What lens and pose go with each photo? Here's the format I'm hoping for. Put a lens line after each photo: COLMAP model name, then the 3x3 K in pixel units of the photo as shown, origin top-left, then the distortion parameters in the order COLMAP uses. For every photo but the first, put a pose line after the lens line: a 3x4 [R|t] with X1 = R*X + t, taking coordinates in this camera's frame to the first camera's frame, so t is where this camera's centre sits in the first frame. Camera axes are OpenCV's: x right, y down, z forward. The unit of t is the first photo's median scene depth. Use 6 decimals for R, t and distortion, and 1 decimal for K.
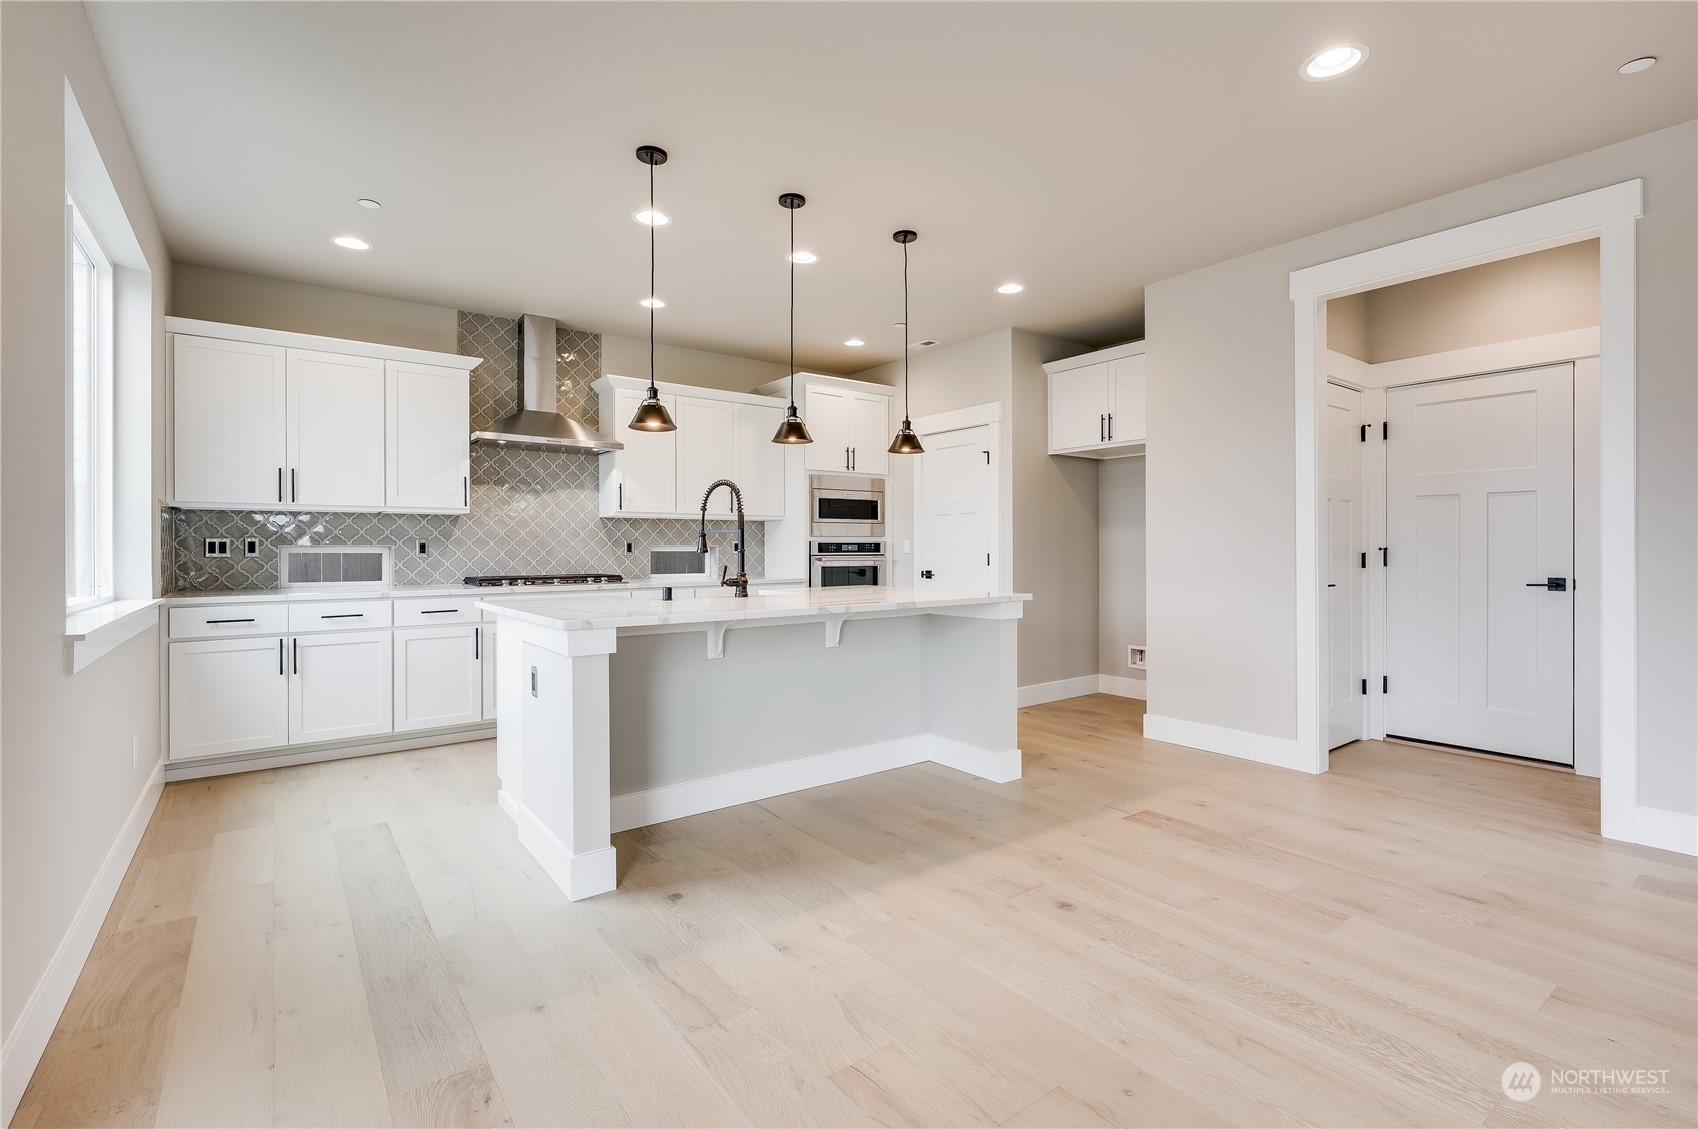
lens RADIAL K [[765.8, 0, 850.8], [0, 765.8, 547.7], [0, 0, 1]] dist [-0.001674, -0.000090]
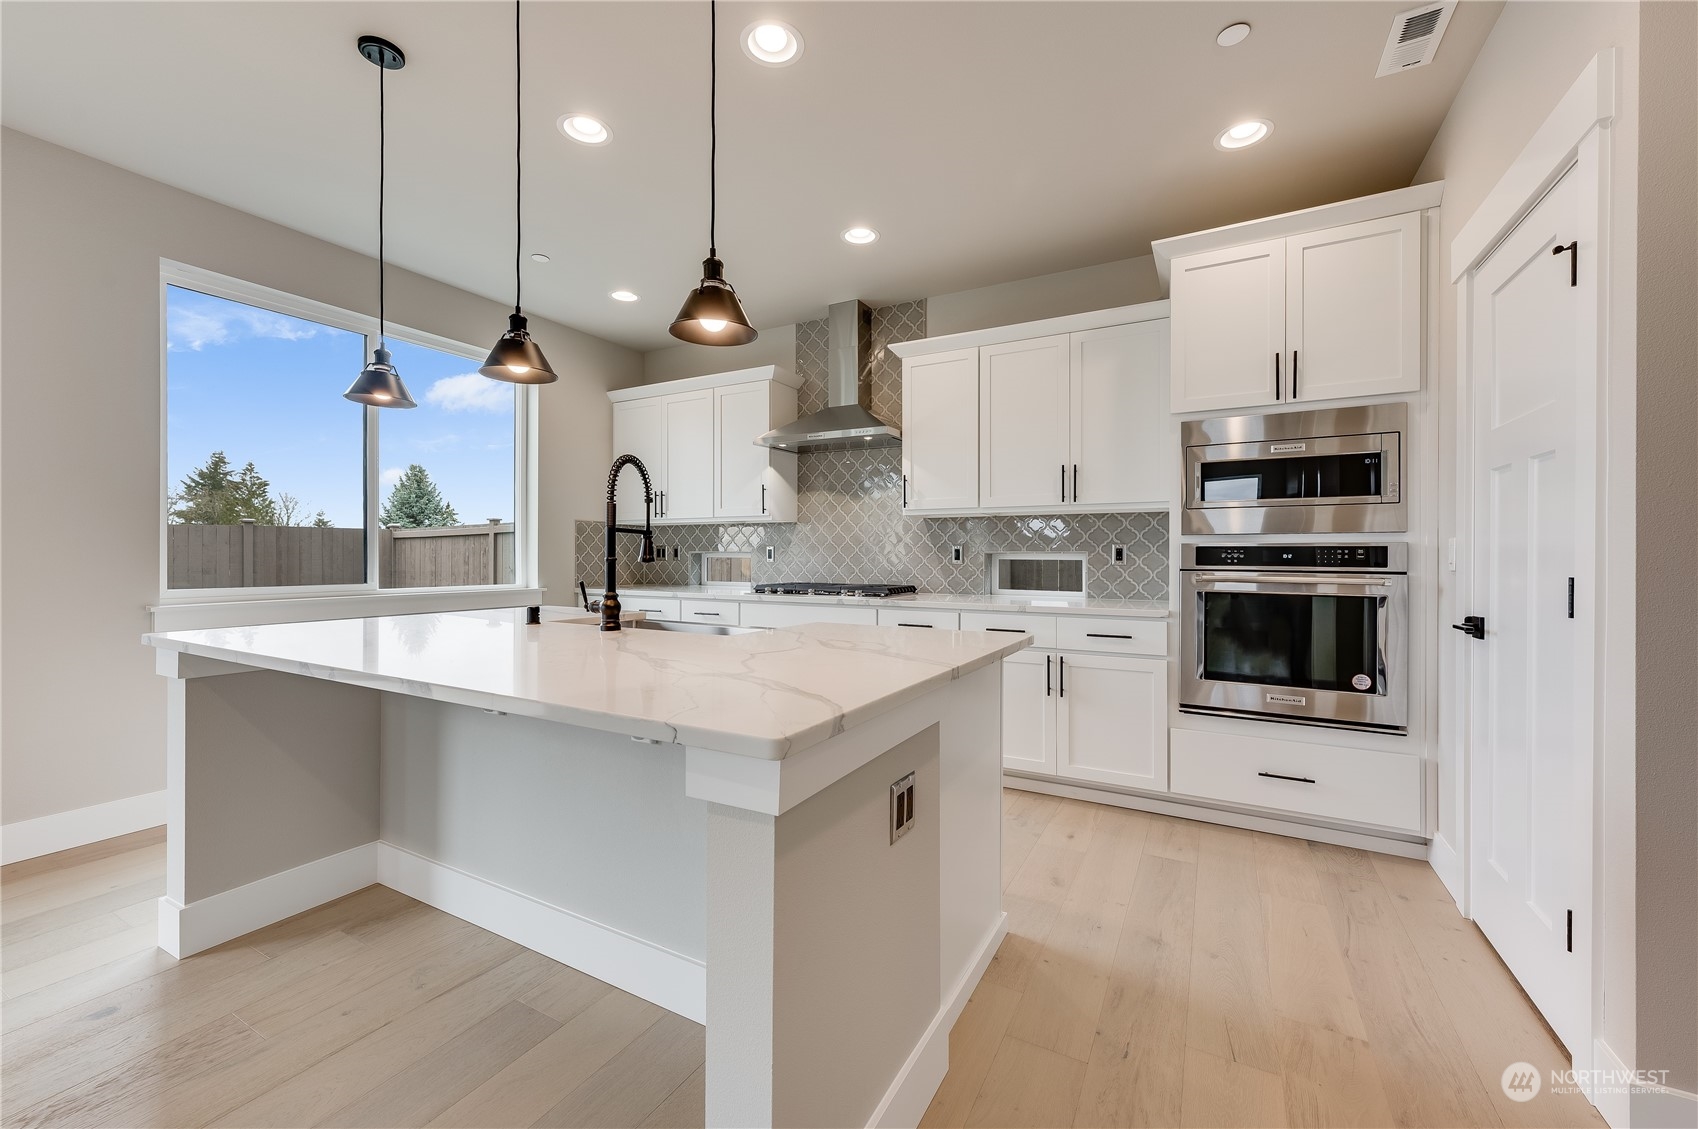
lens RADIAL K [[671.2, 0, 849.5], [0, 671.2, 552.8], [0, 0, 1]] dist [0.000541, -0.000088]
pose [[0.408716, 0.001069, -0.912661, 0.362714], [-0.003611, 0.999993, -0.000445, -0.001449], [0.912655, 0.003478, 0.408717, 0.739411]]
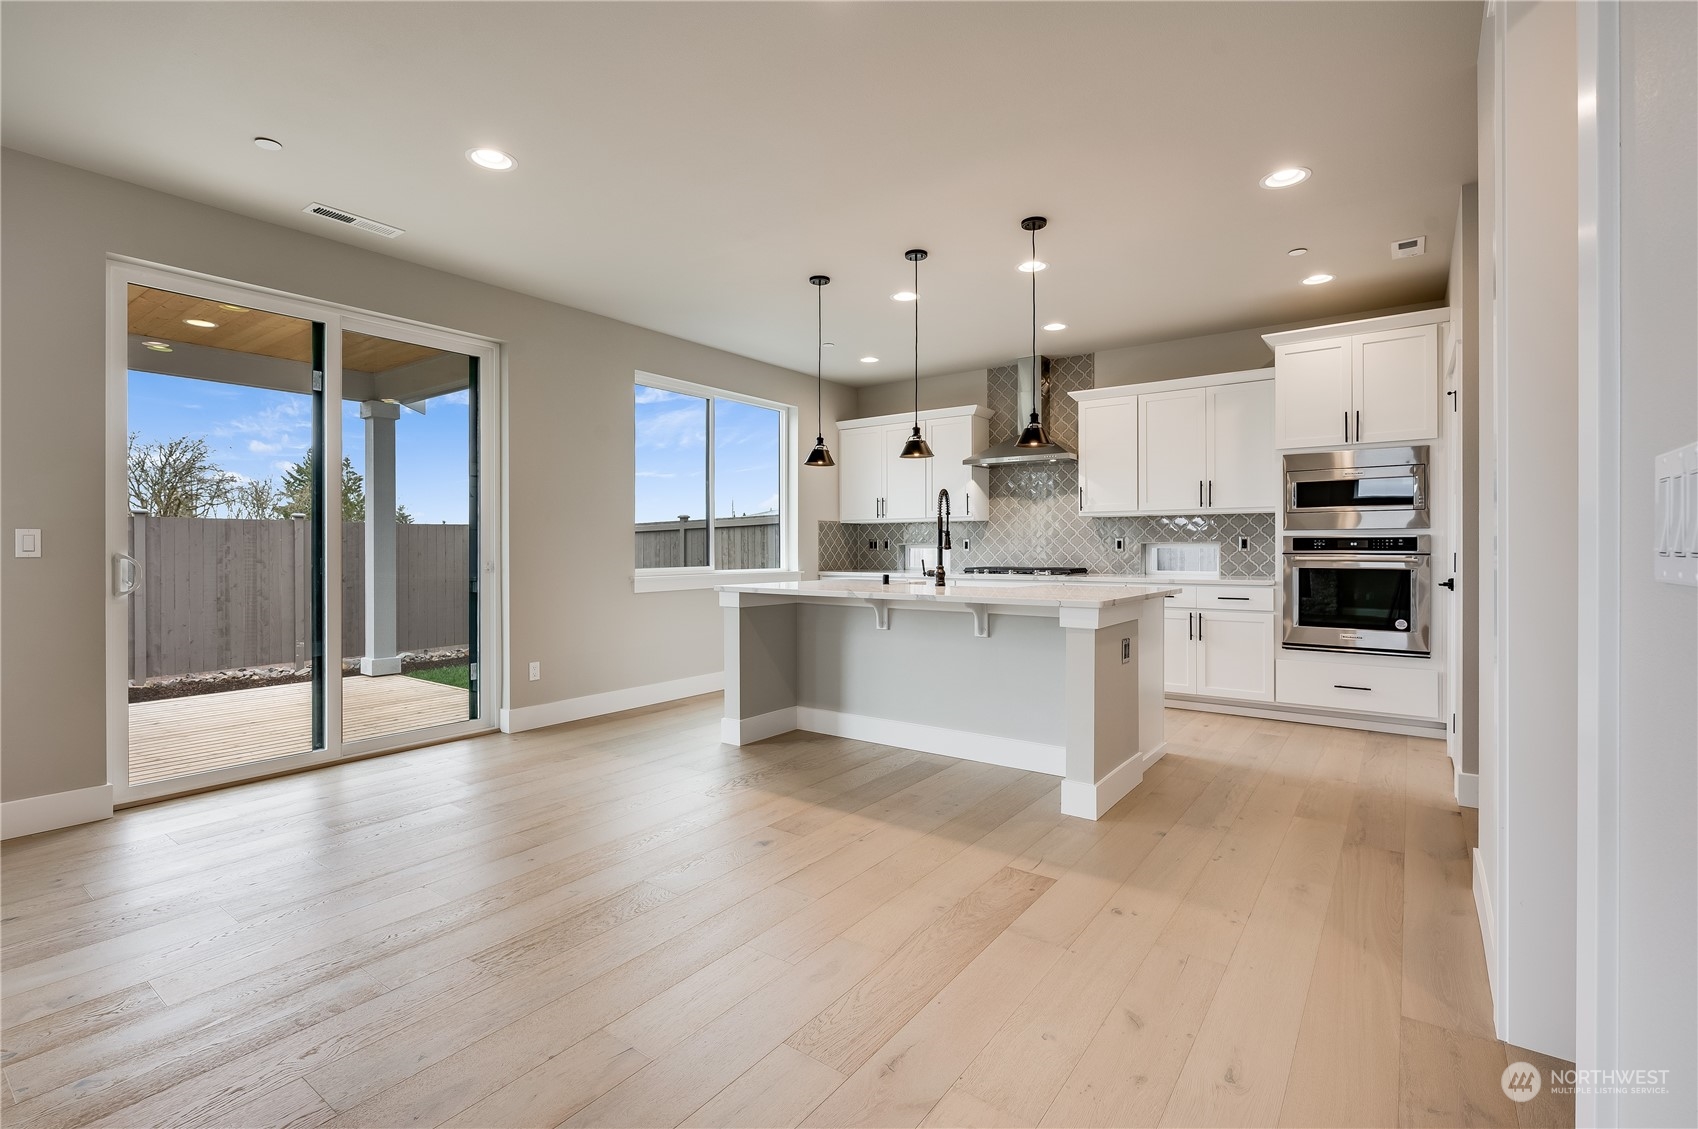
lens RADIAL K [[765.8, 0, 850.8], [0, 765.8, 547.7], [0, 0, 1]] dist [-0.001674, -0.000090]
pose [[0.285887, 0.001847, -0.958261, 0.754480], [0.001760, 0.999995, 0.002453, 0.001199], [0.958262, -0.002388, 0.285883, 0.406010]]
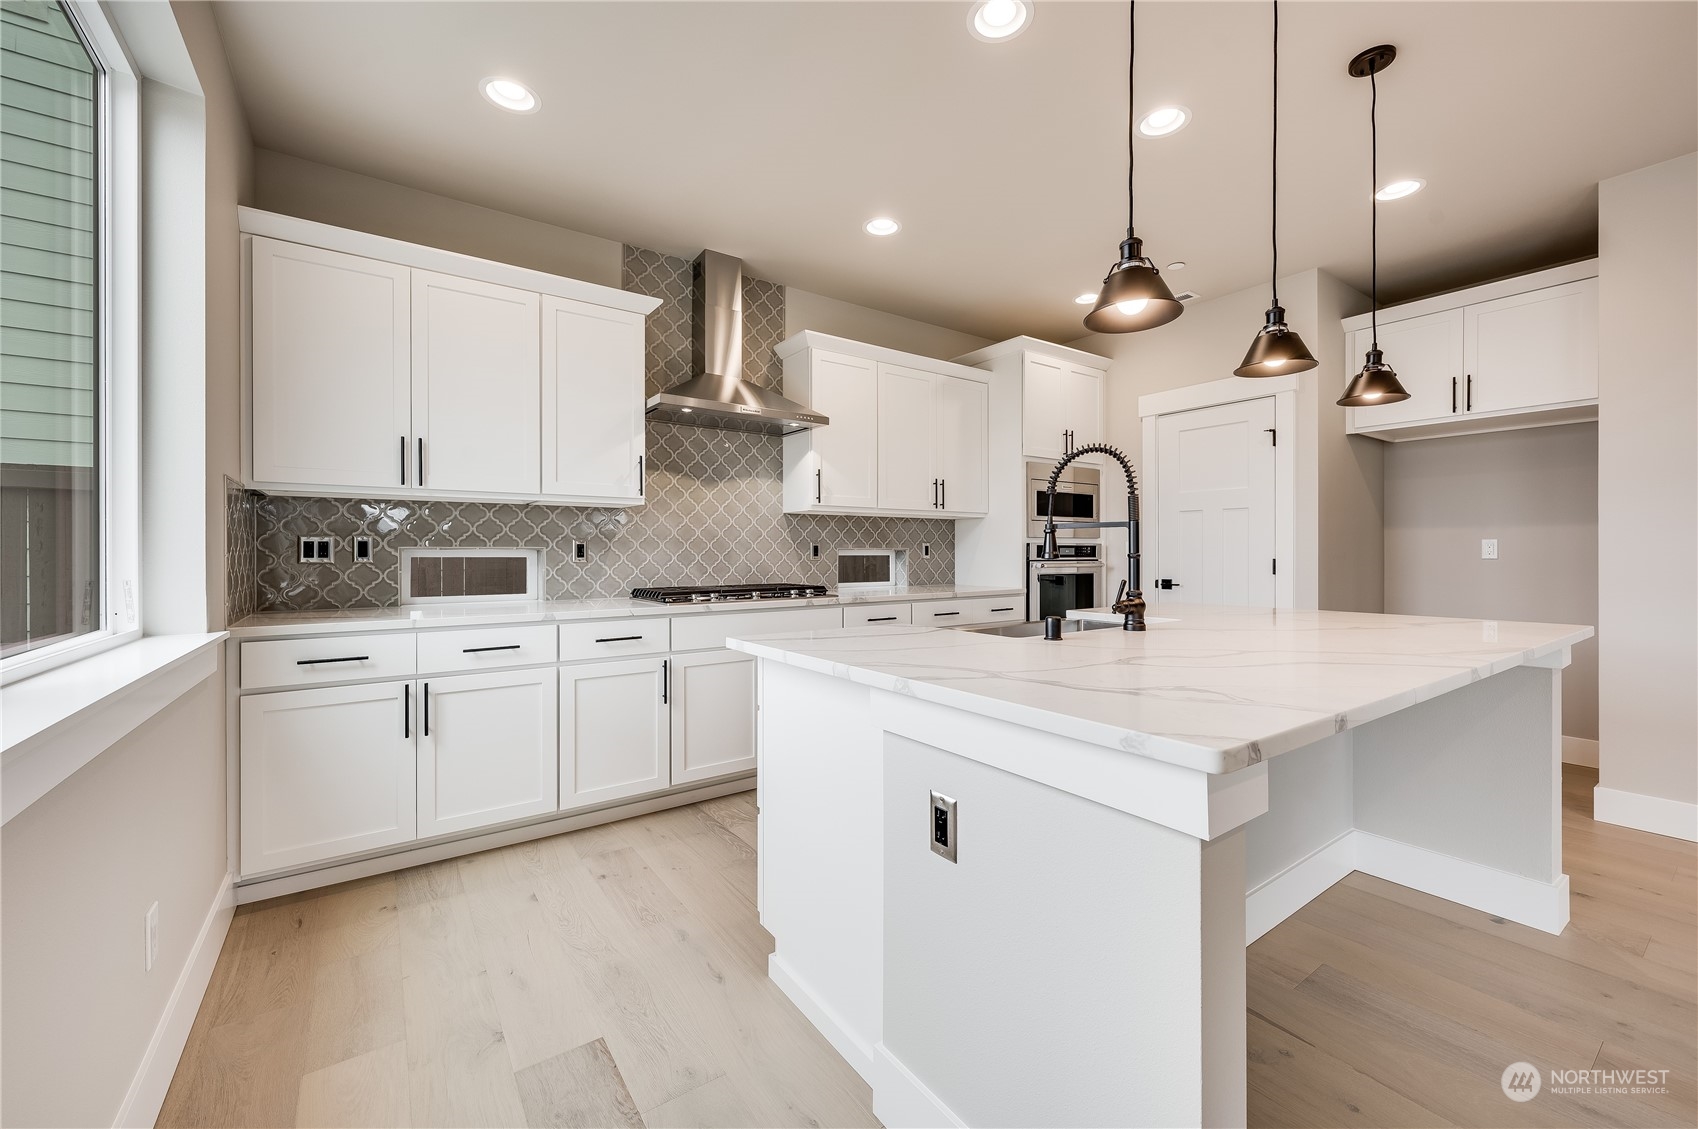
lens RADIAL K [[671.2, 0, 849.5], [0, 671.2, 552.8], [0, 0, 1]] dist [0.000541, -0.000088]
pose [[0.999528, 0.001774, -0.030662, -0.279356], [-0.001722, 0.999997, 0.001745, 0.000805], [0.030665, -0.001691, 0.999528, 0.348892]]
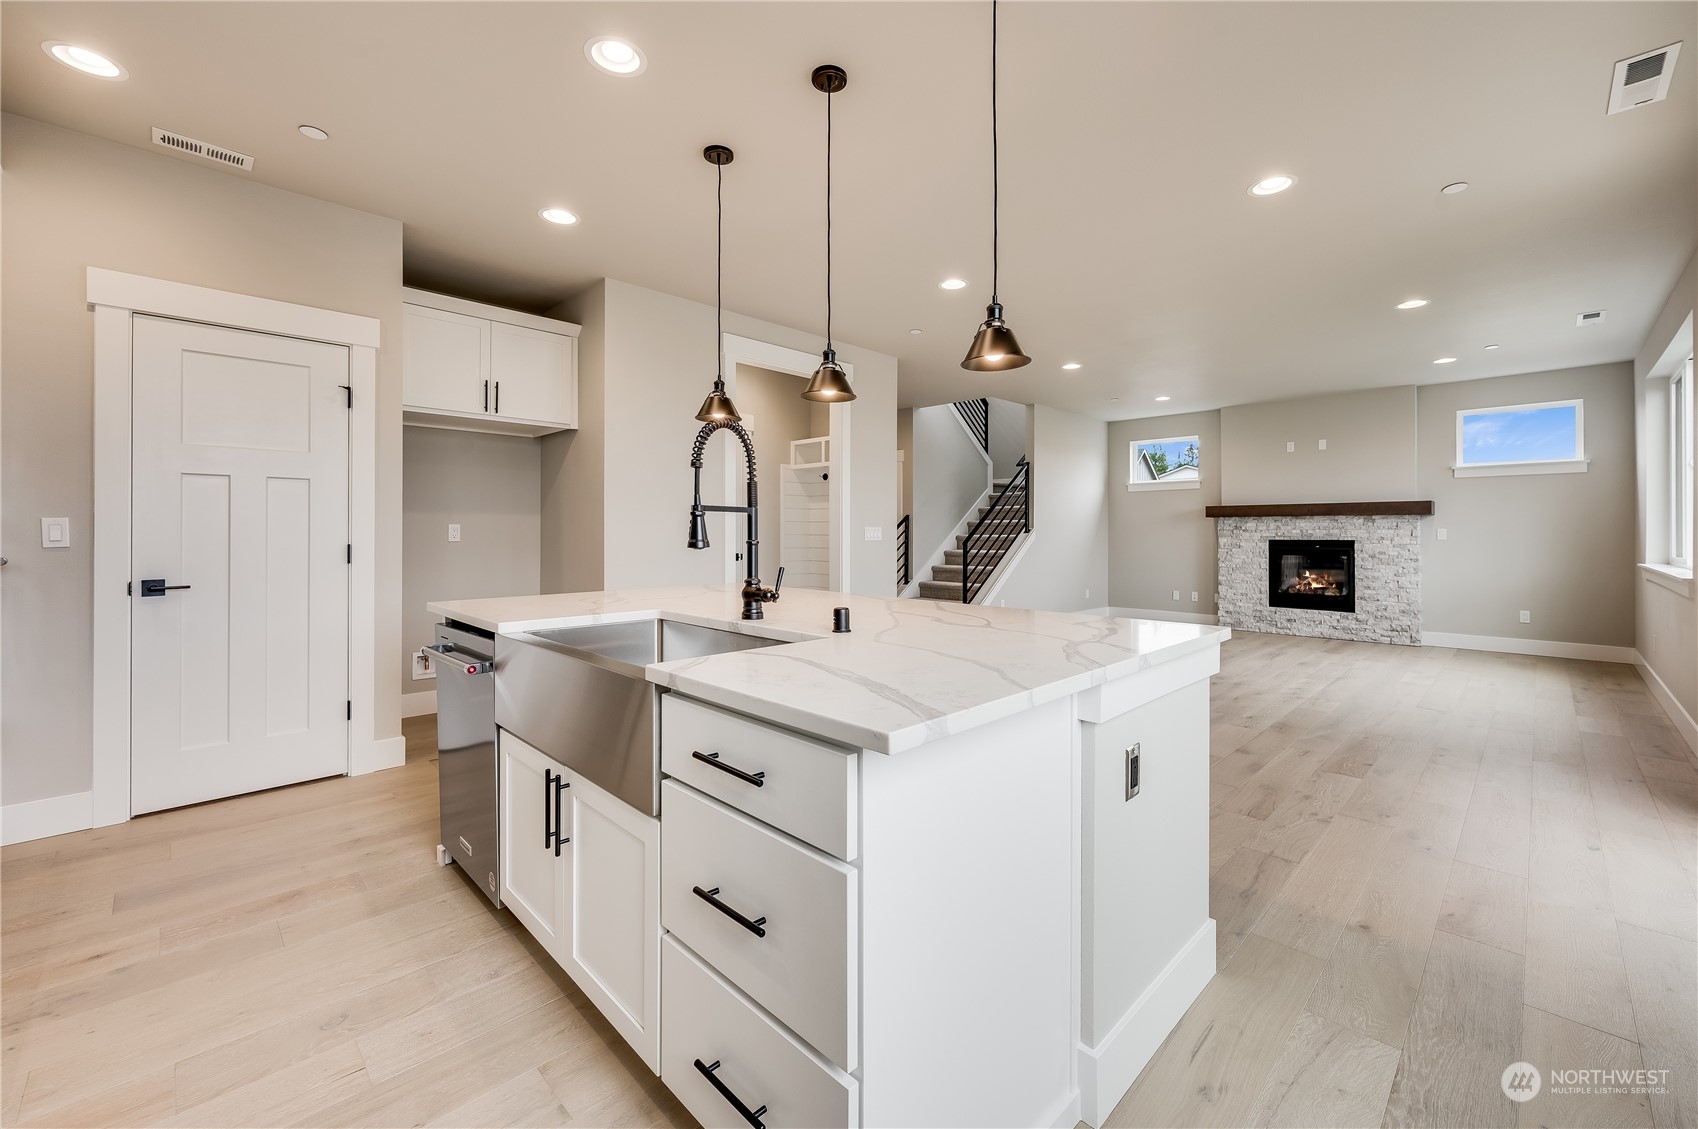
lens RADIAL K [[684.8, 0, 853.6], [0, 684.8, 535.9], [0, 0, 1]] dist [0.001152, -0.000008]
pose [[-0.135922, -0.000098, 0.990720, -0.540094], [-0.004562, 0.999989, -0.000527, -0.001857], [-0.990709, -0.004591, -0.135921, 0.770607]]
